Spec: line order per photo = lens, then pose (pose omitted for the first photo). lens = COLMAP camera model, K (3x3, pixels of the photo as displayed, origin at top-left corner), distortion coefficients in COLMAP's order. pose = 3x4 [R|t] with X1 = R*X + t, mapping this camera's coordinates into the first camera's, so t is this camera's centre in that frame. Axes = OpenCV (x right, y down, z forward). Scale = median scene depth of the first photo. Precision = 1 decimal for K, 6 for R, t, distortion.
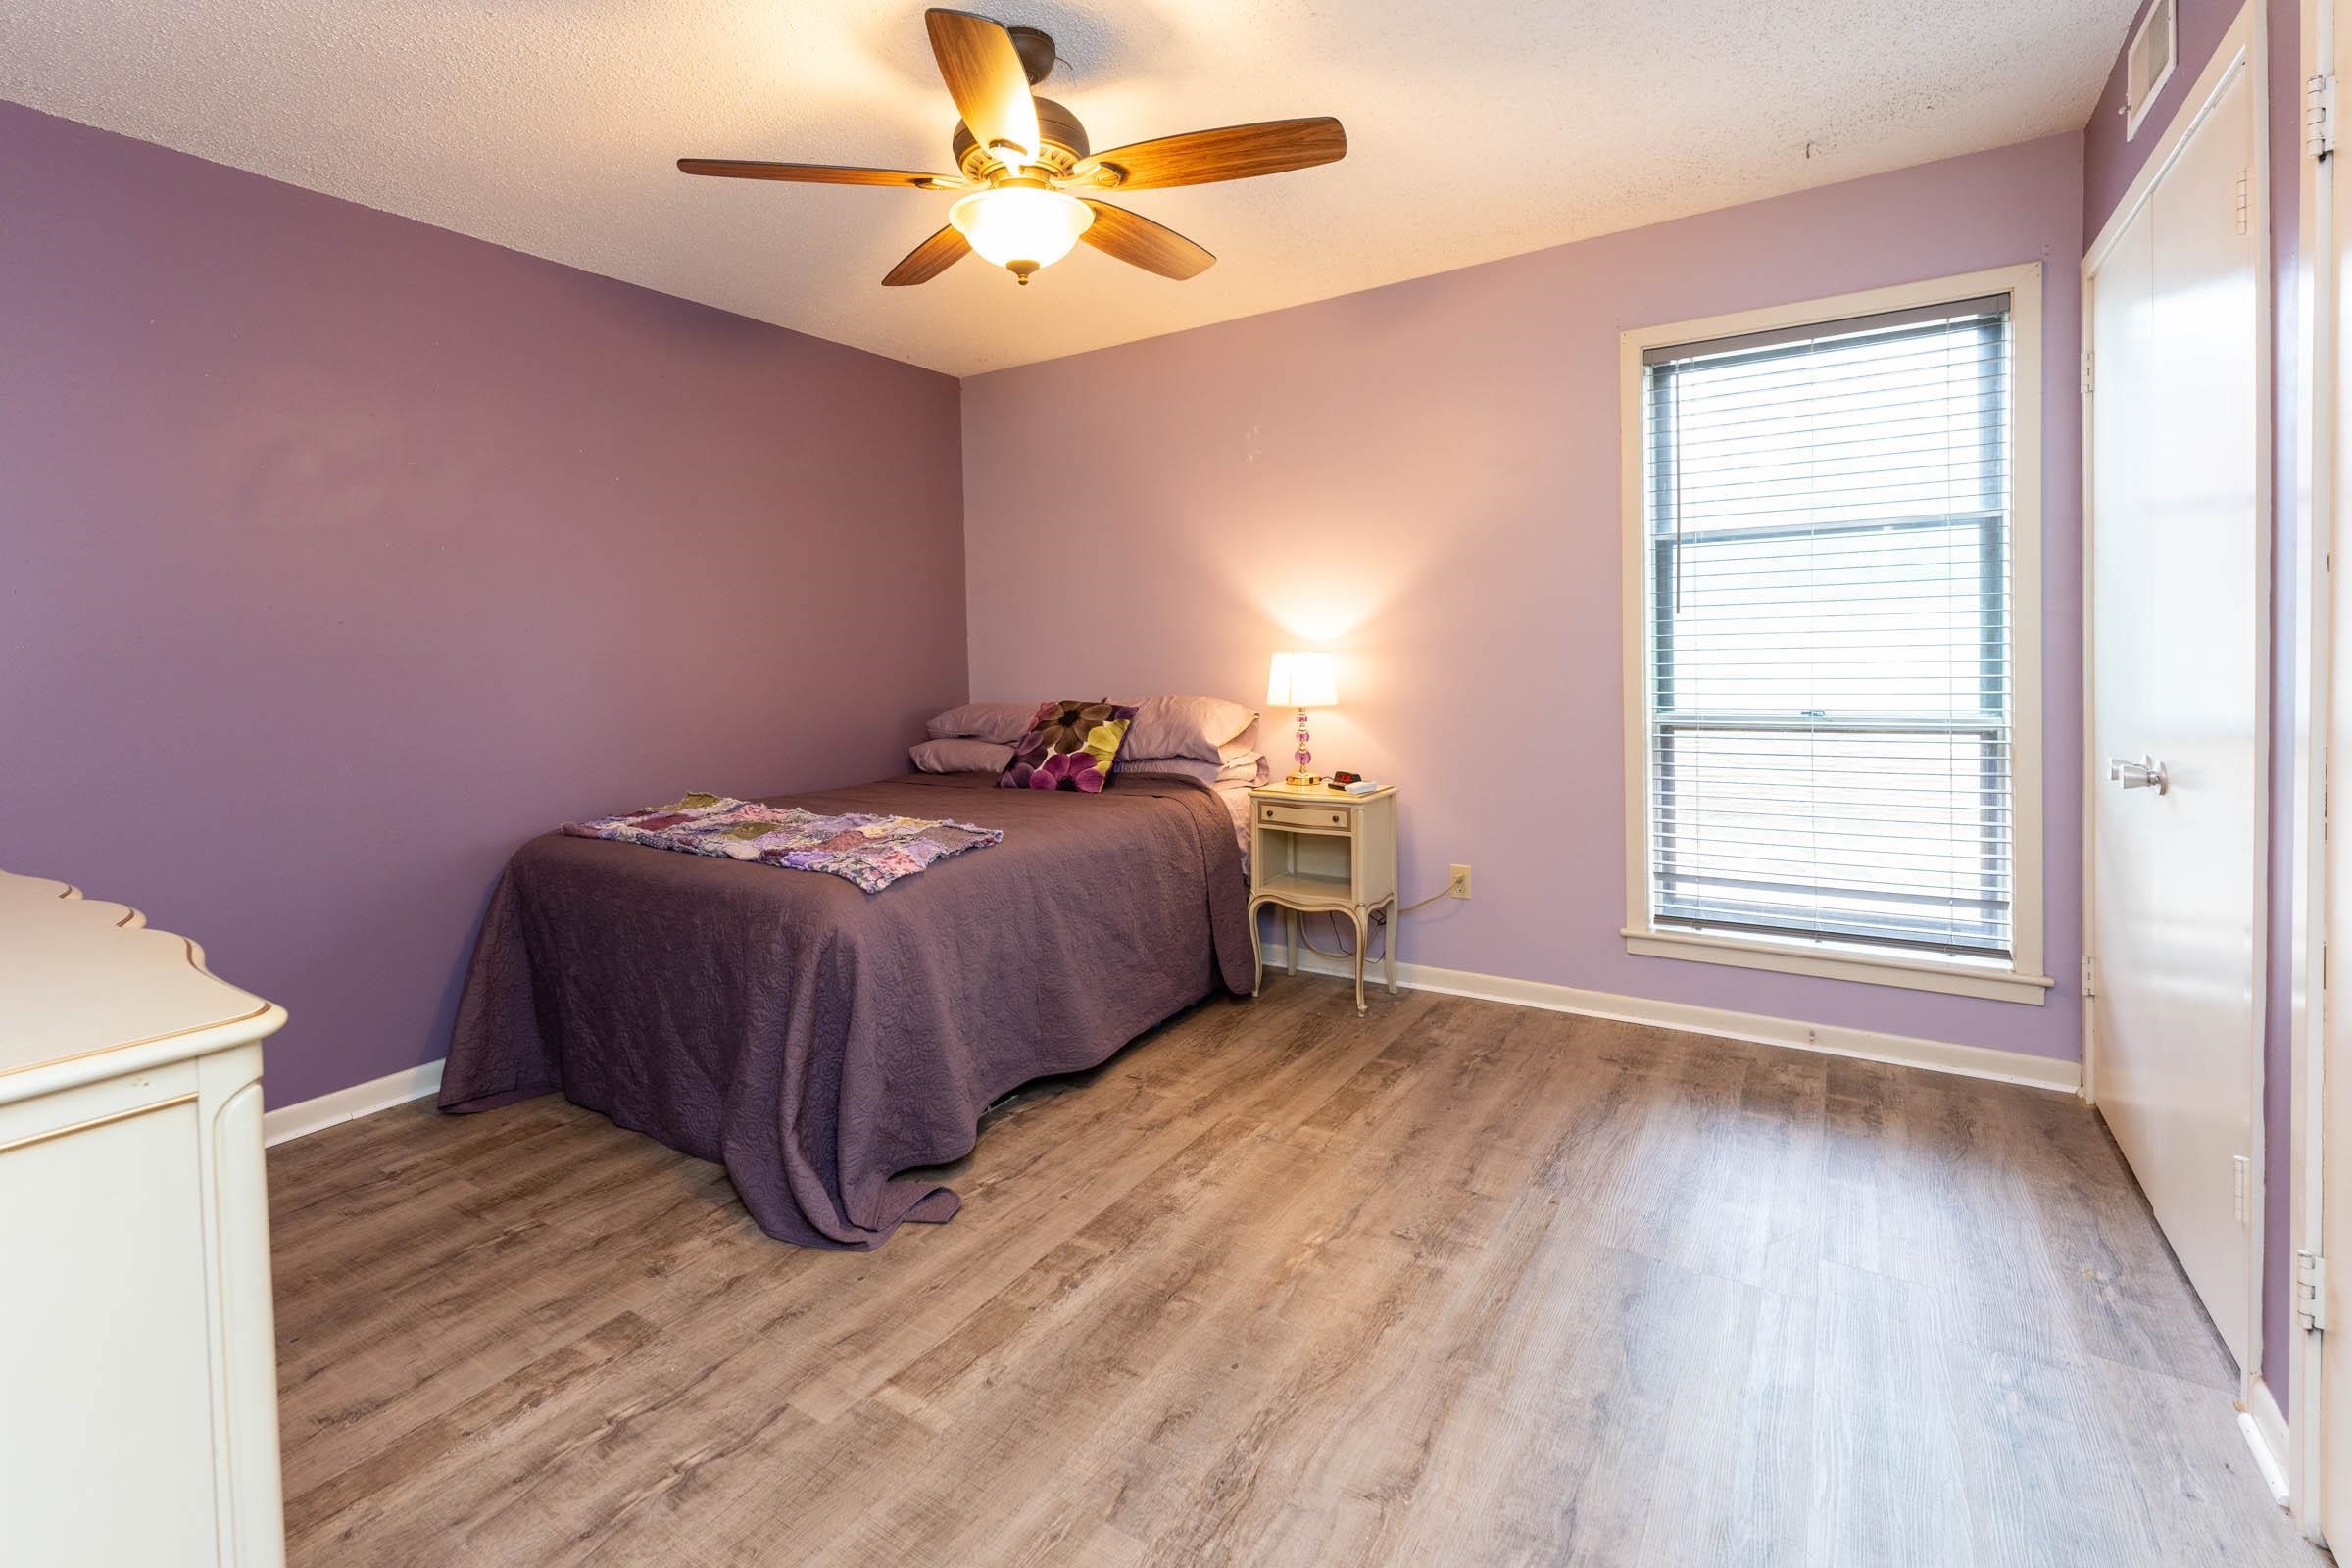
lens RADIAL K [[1056.2, 0, 1135.7], [0, 1056.2, 684.1], [0, 0, 1]] dist [0.000370, -0.000195]
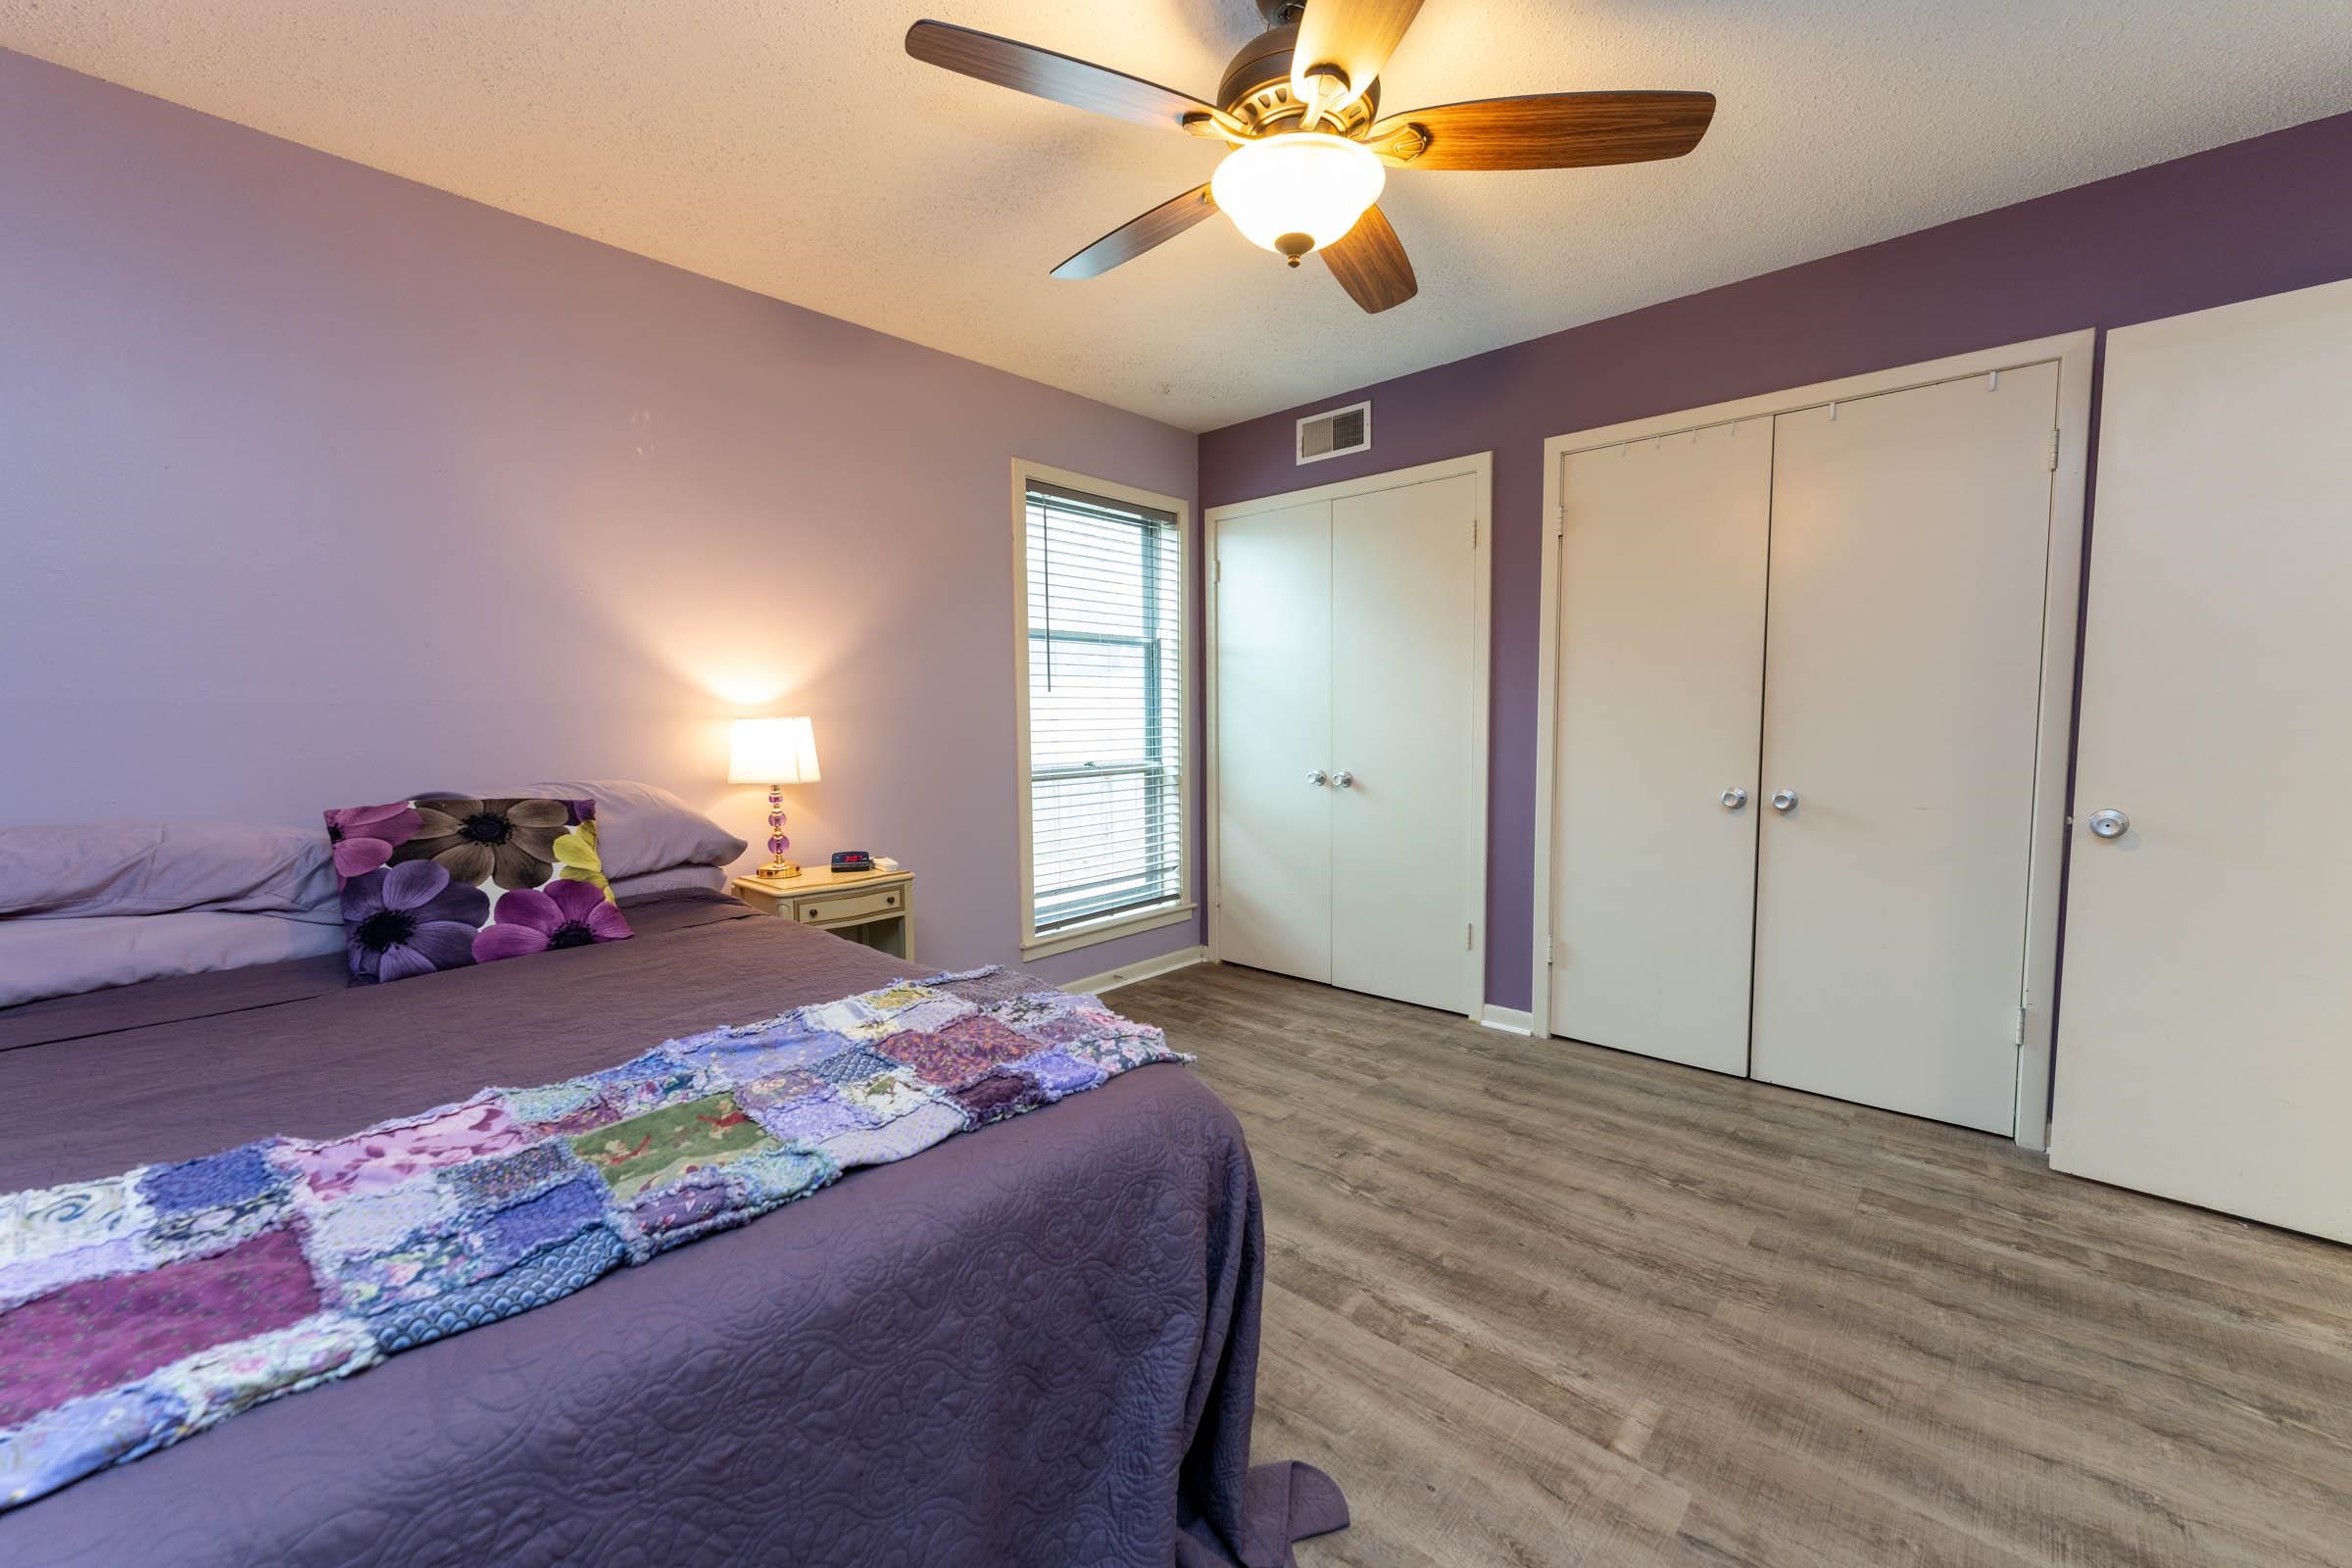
lens RADIAL K [[930.0, 0, 1165.5], [0, 930.0, 791.0], [0, 0, 1]] dist [0.001724, -0.000885]
pose [[0.154736, -0.060363, 0.986110, -0.651791], [0.036925, 0.997788, 0.055284, -0.002706], [-0.987266, 0.027858, 0.156622, 0.739177]]
